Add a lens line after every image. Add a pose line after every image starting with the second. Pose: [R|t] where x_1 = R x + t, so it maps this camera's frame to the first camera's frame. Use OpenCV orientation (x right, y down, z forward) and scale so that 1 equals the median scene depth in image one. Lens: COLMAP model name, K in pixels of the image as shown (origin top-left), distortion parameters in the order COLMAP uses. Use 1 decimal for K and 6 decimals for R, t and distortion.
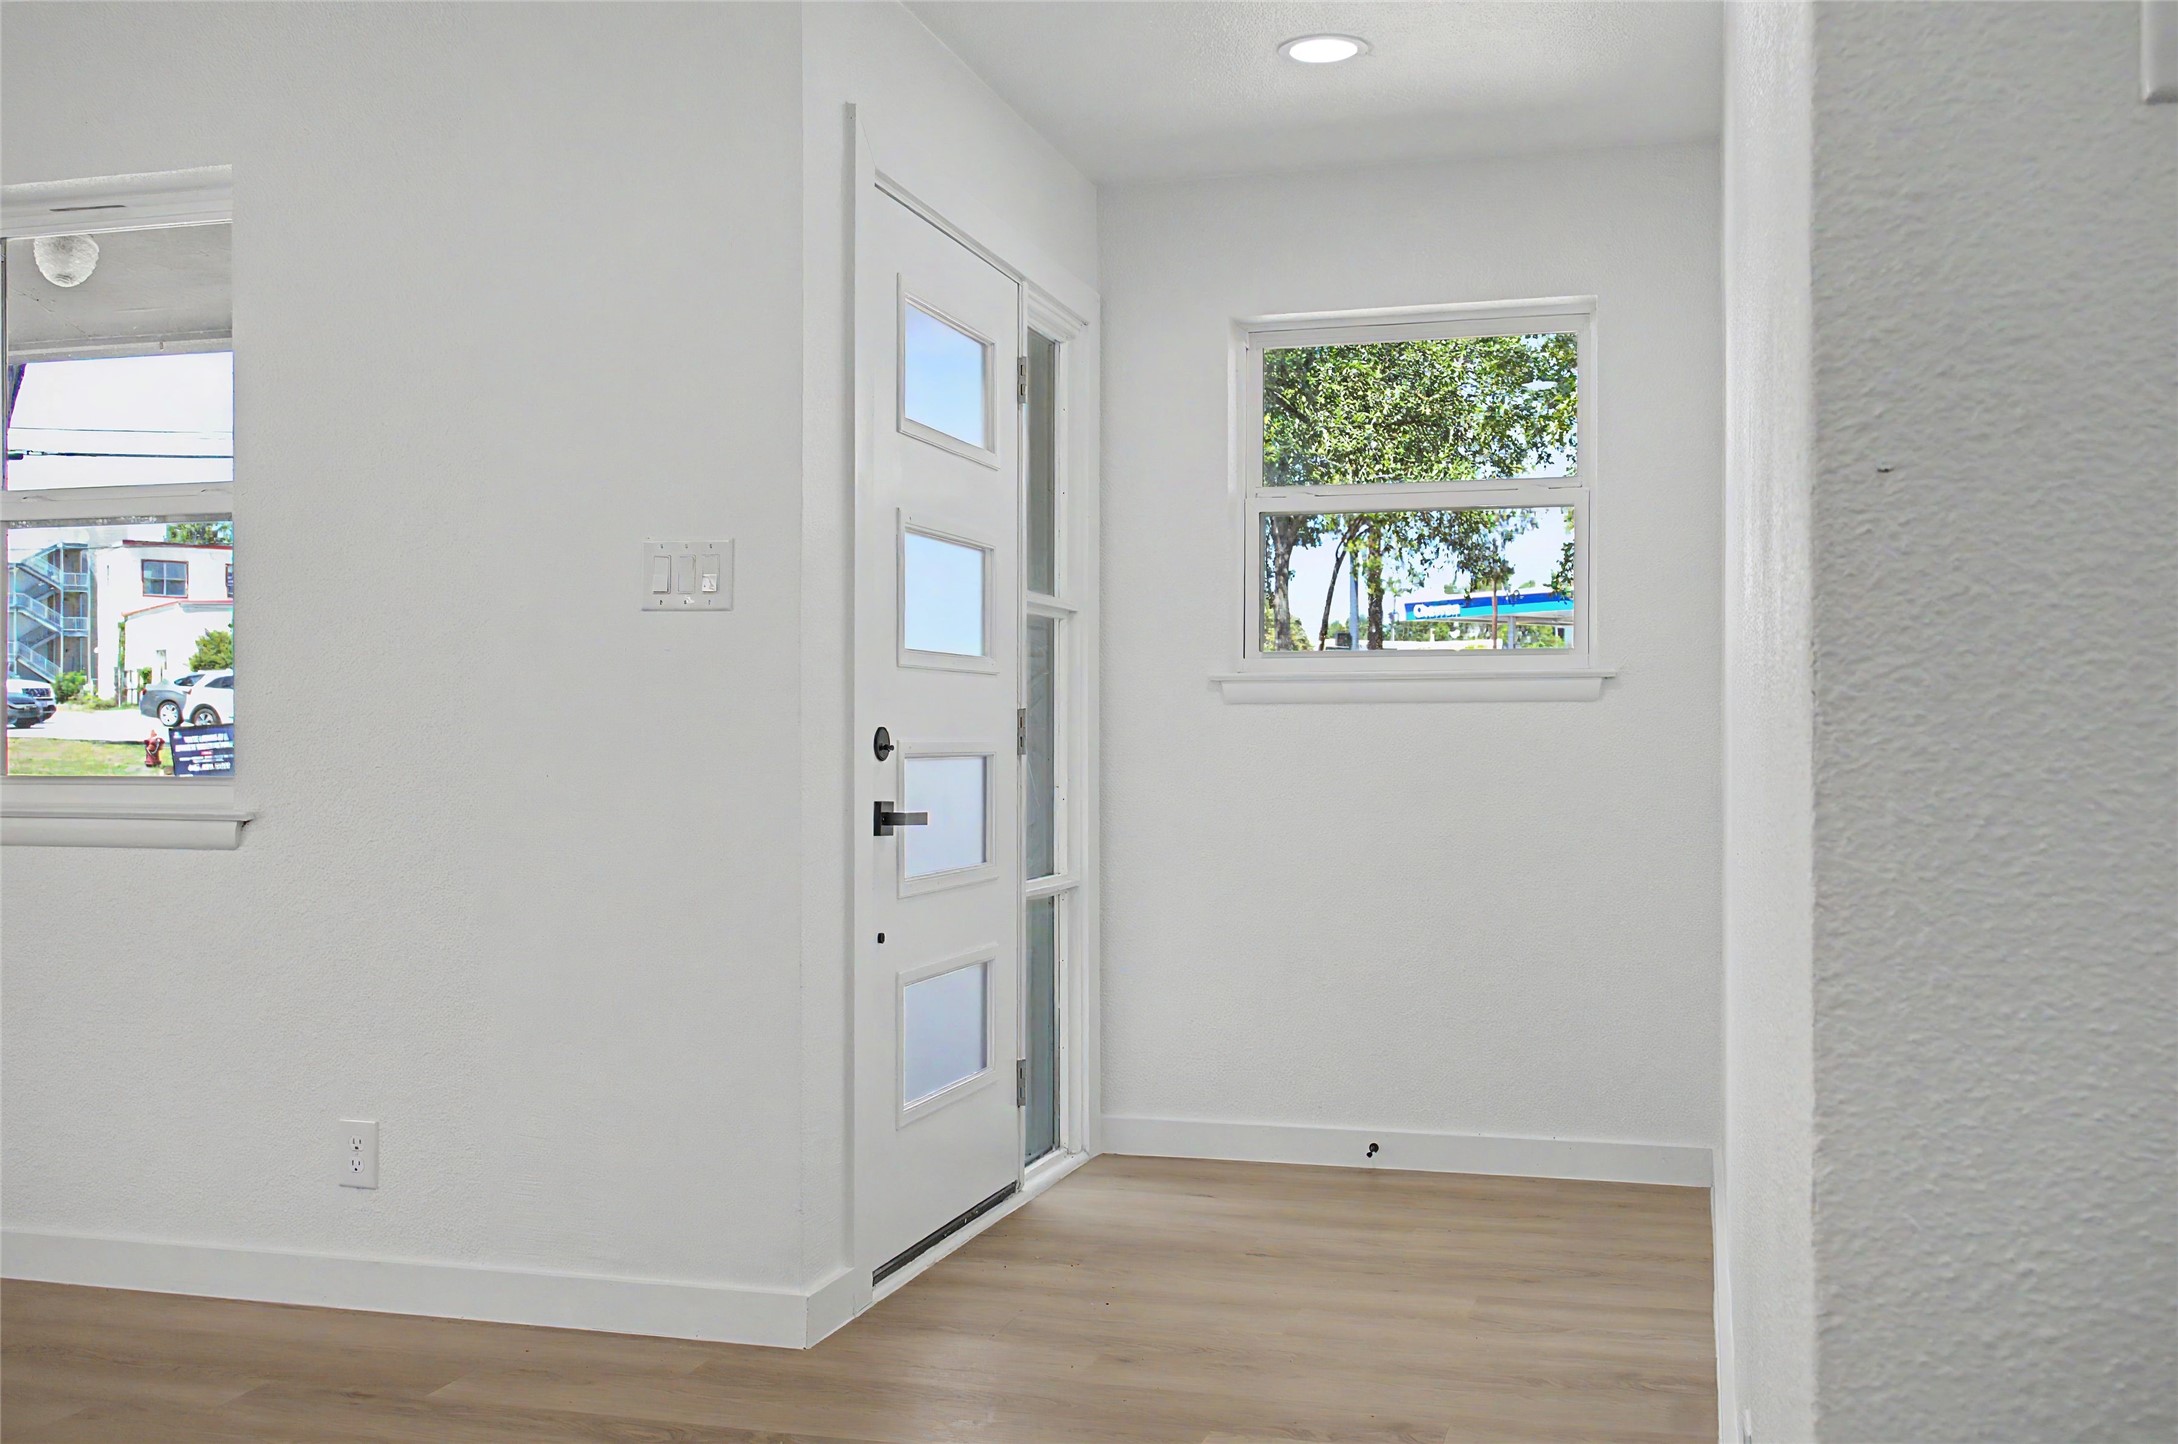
lens RADIAL K [[2135.9, 0, 1088.1], [0, 2135.9, 723.7], [0, 0, 1]] dist [-0.004801, 0.000000]
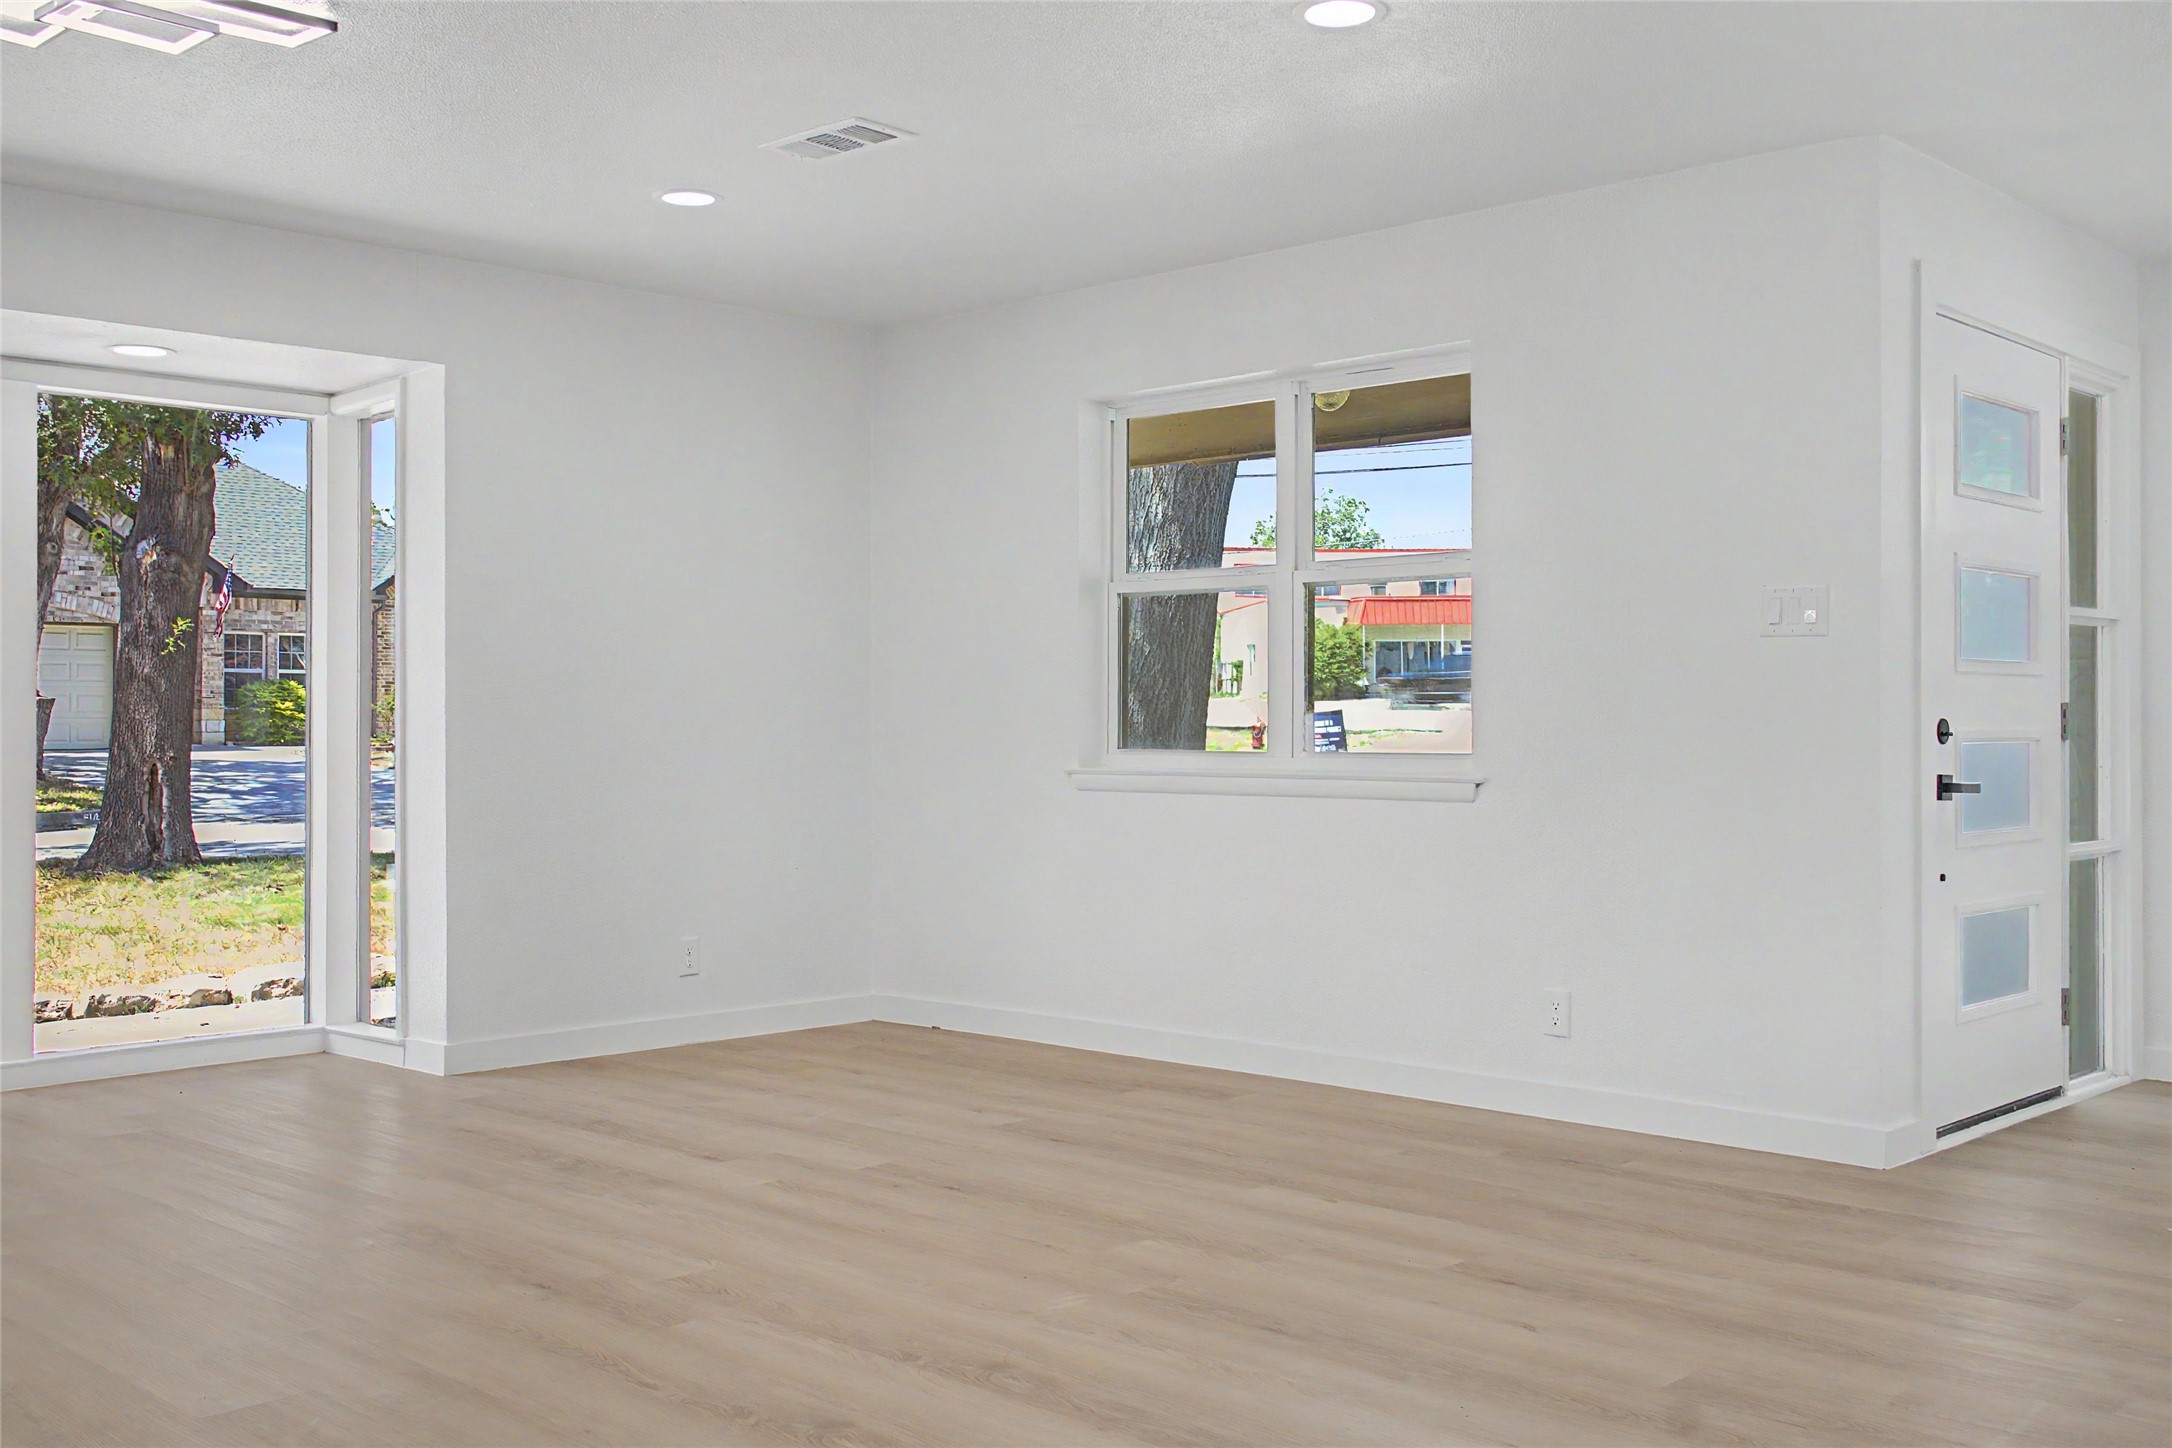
lens RADIAL K [[2130.0, 0, 1080.3], [0, 2130.0, 716.3], [0, 0, 1]] dist [-0.004801, 0.000000]
pose [[0.886440, -0.001689, -0.462841, 0.037482], [0.003378, 0.999990, 0.002819, -0.005076], [0.462832, -0.004062, 0.886437, -0.391629]]
